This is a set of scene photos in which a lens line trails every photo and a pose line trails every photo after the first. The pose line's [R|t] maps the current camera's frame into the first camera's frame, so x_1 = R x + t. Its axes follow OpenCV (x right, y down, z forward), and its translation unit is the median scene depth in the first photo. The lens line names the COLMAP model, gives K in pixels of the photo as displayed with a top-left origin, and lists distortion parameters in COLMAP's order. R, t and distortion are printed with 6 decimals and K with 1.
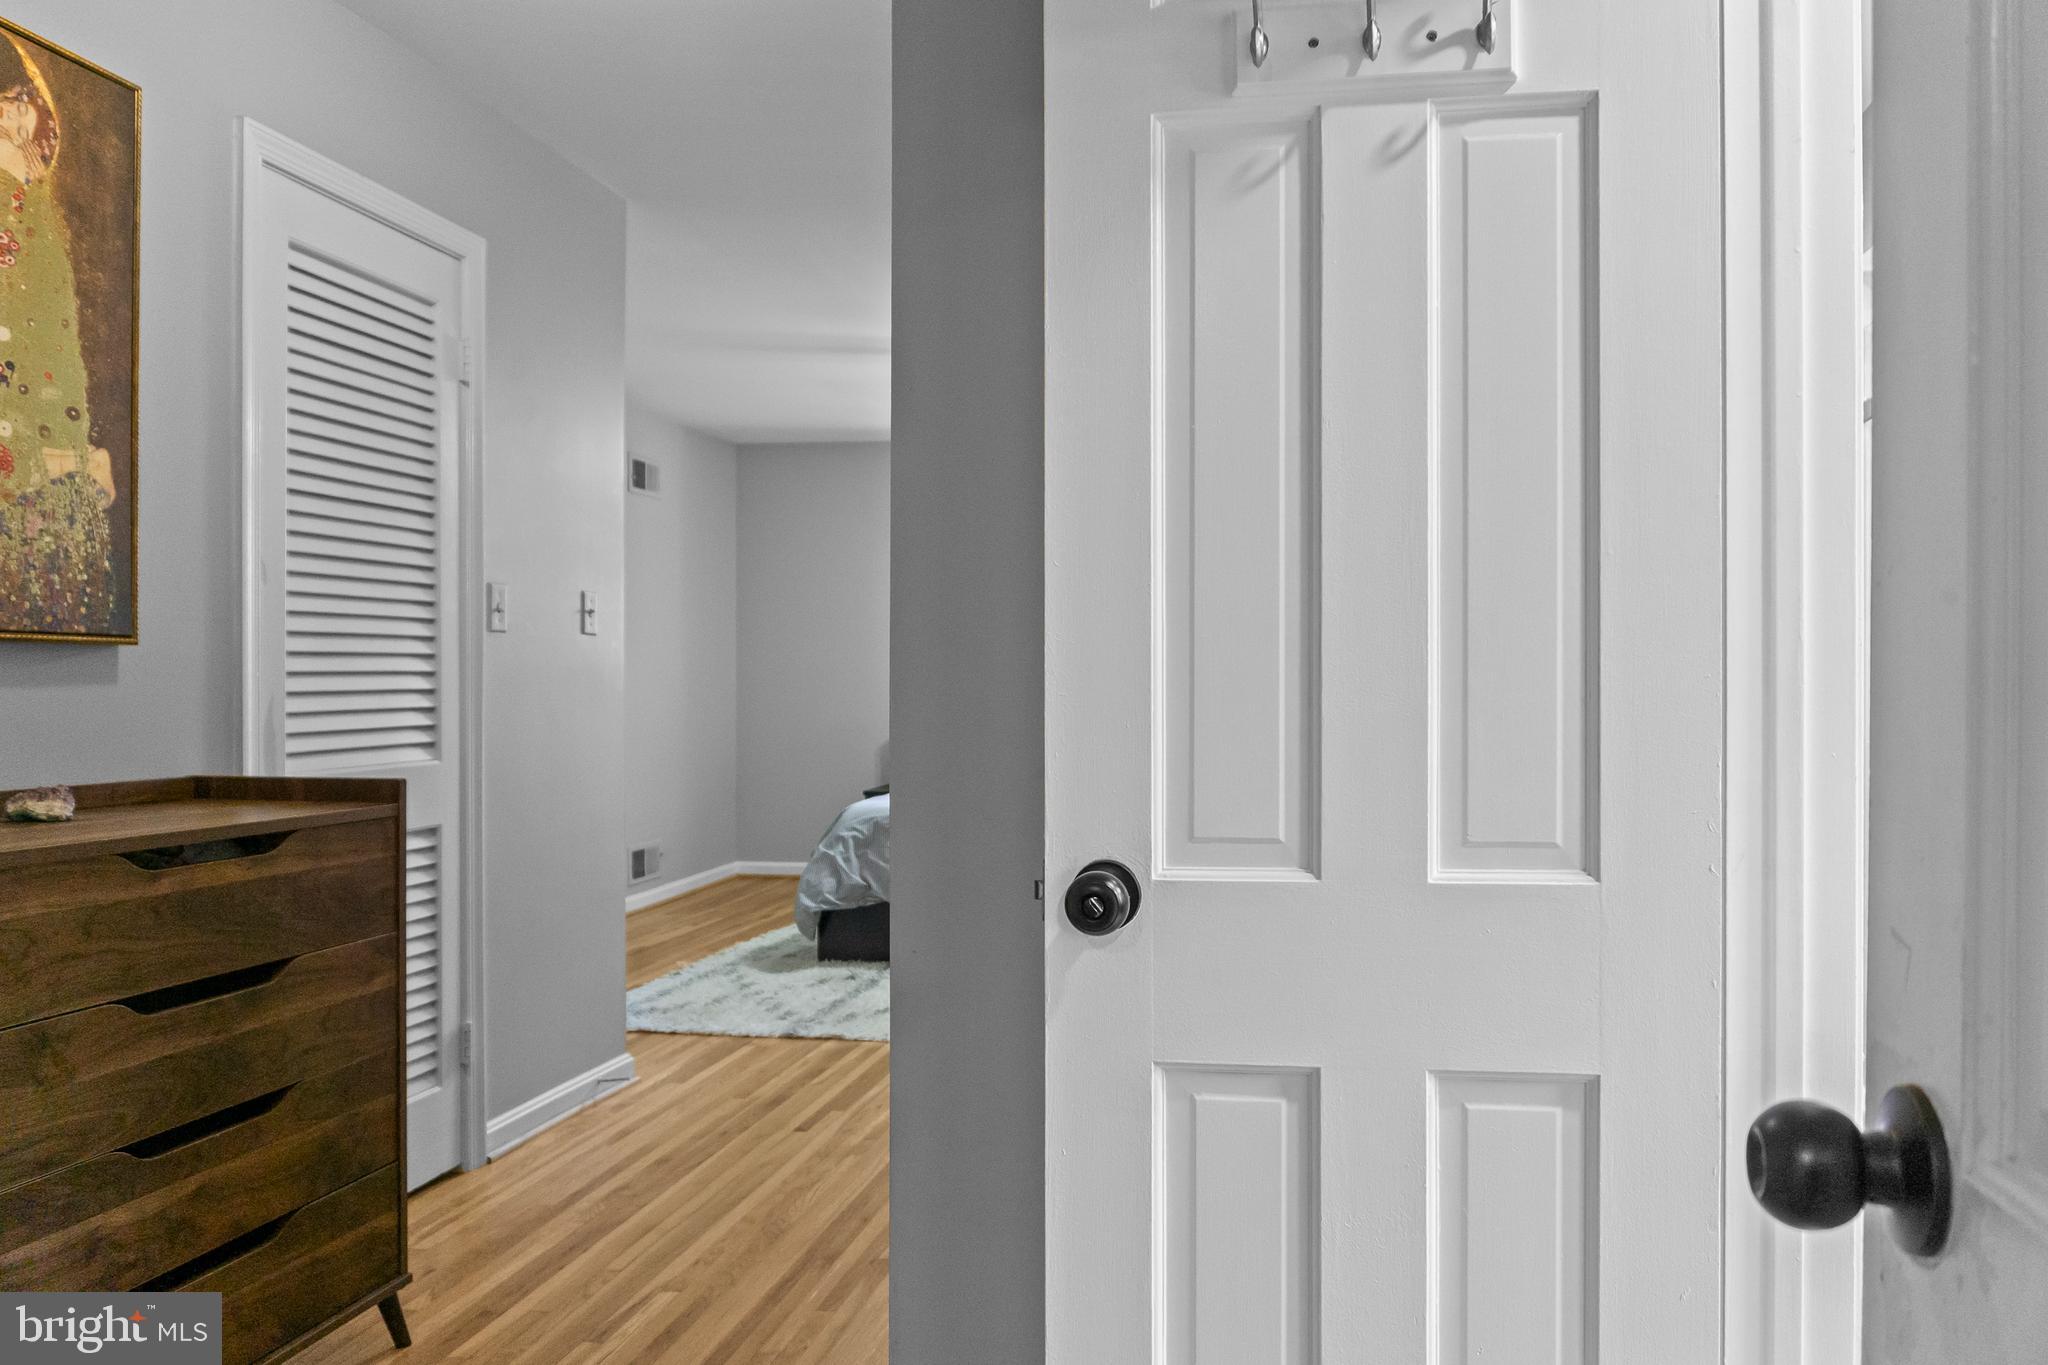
lens RADIAL K [[1394.2, 0, 983.1], [0, 1394.2, 690.1], [0, 0, 1]] dist [-0.006665, -0.002283]
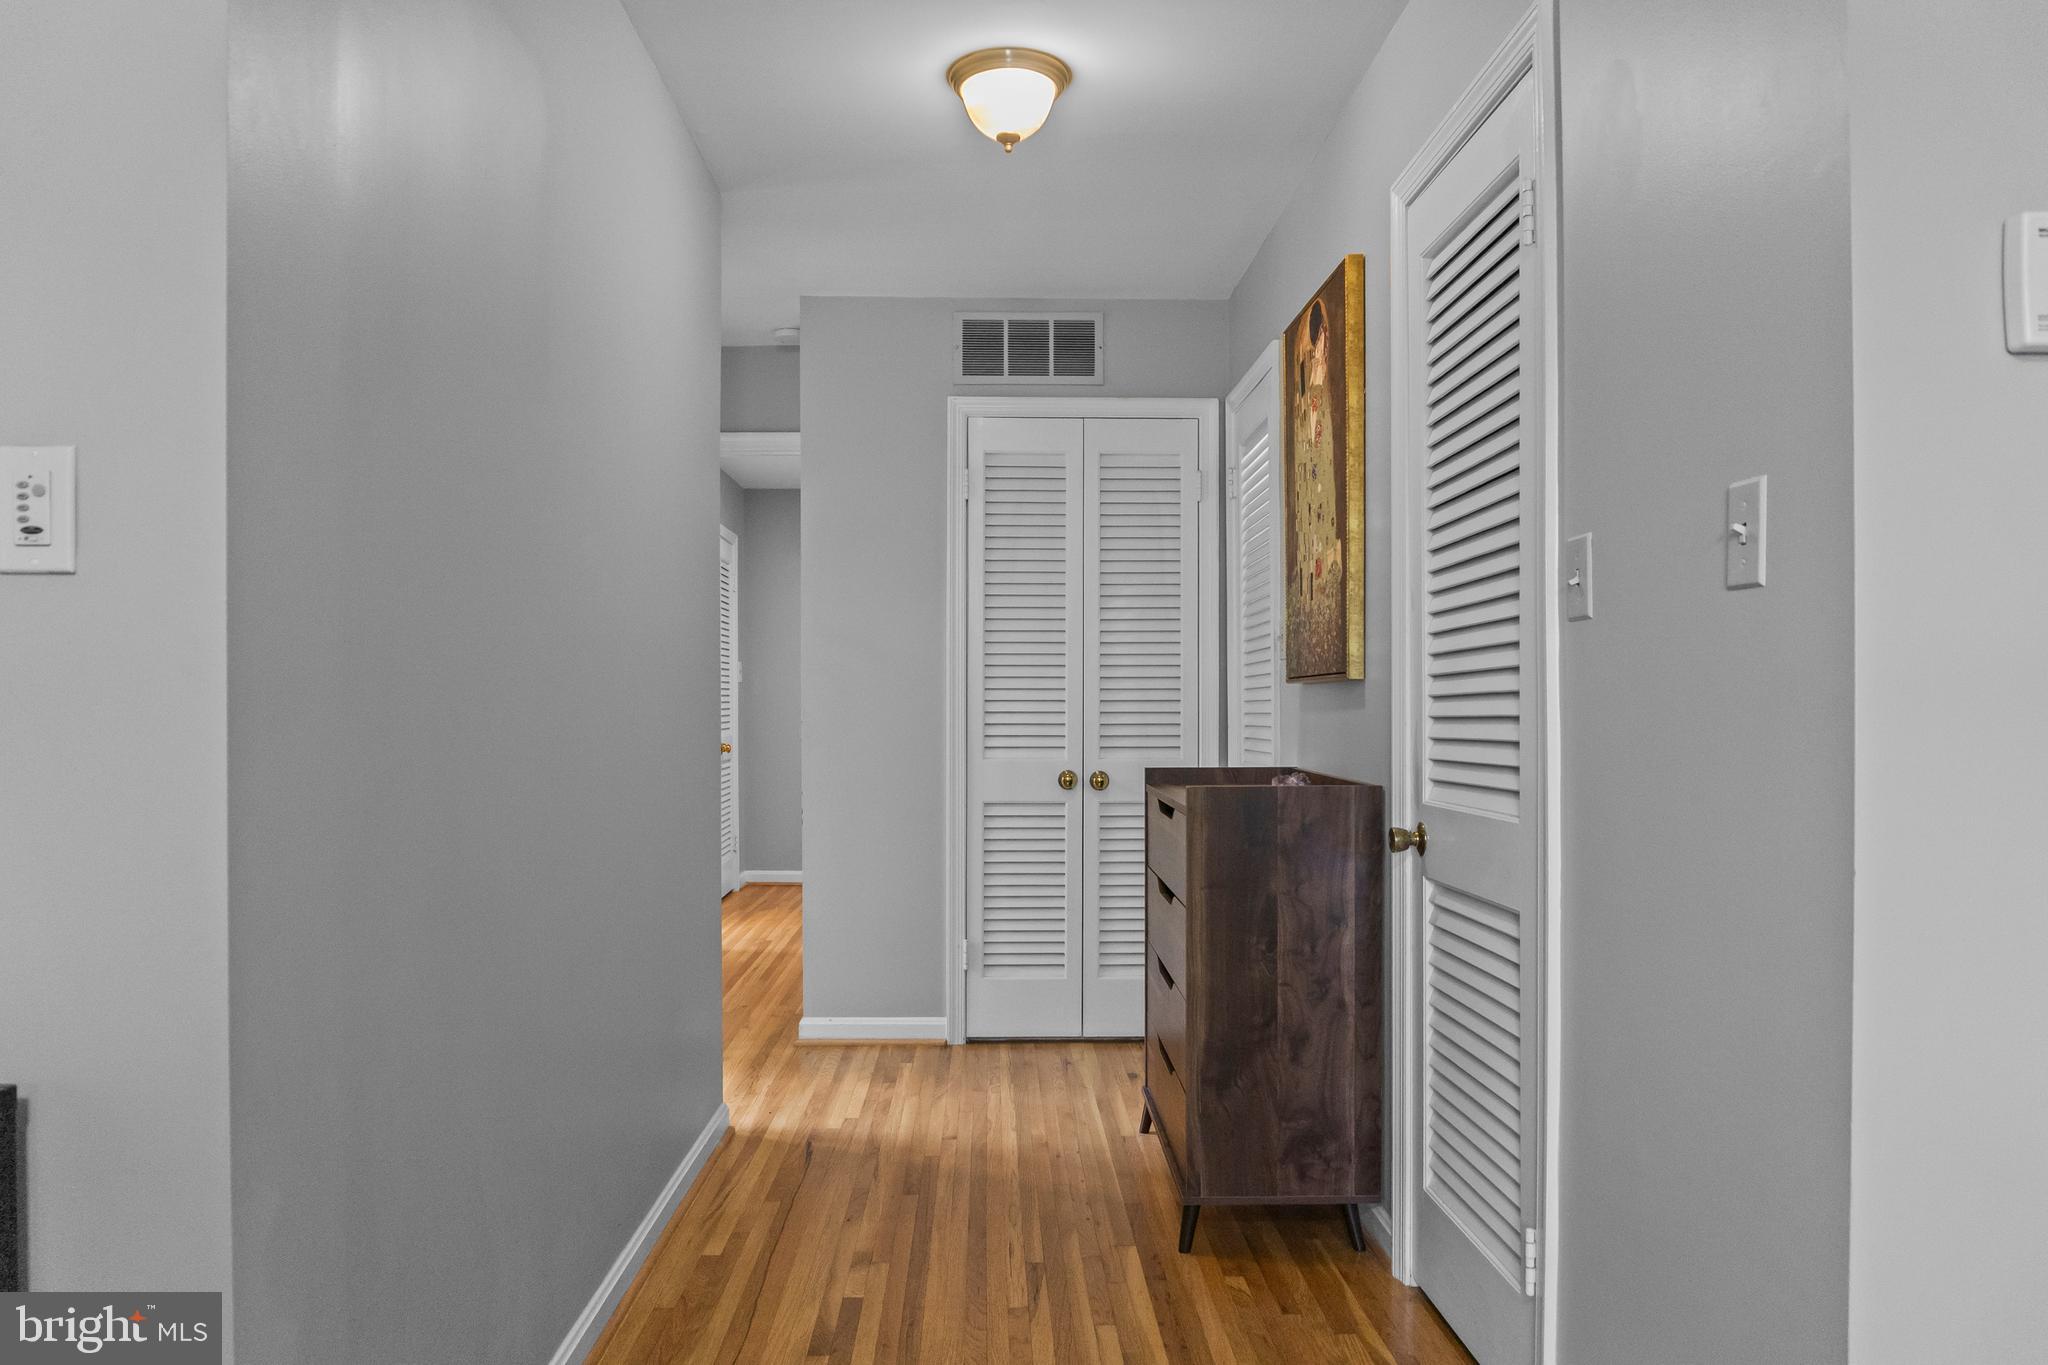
lens RADIAL K [[1394.2, 0, 983.1], [0, 1394.2, 690.1], [0, 0, 1]] dist [-0.006665, -0.002283]
pose [[-0.970147, -0.002340, -0.242508, 0.048697], [0.000493, 0.999932, -0.011621, -0.006619], [0.242519, -0.011394, -0.970080, 1.997958]]
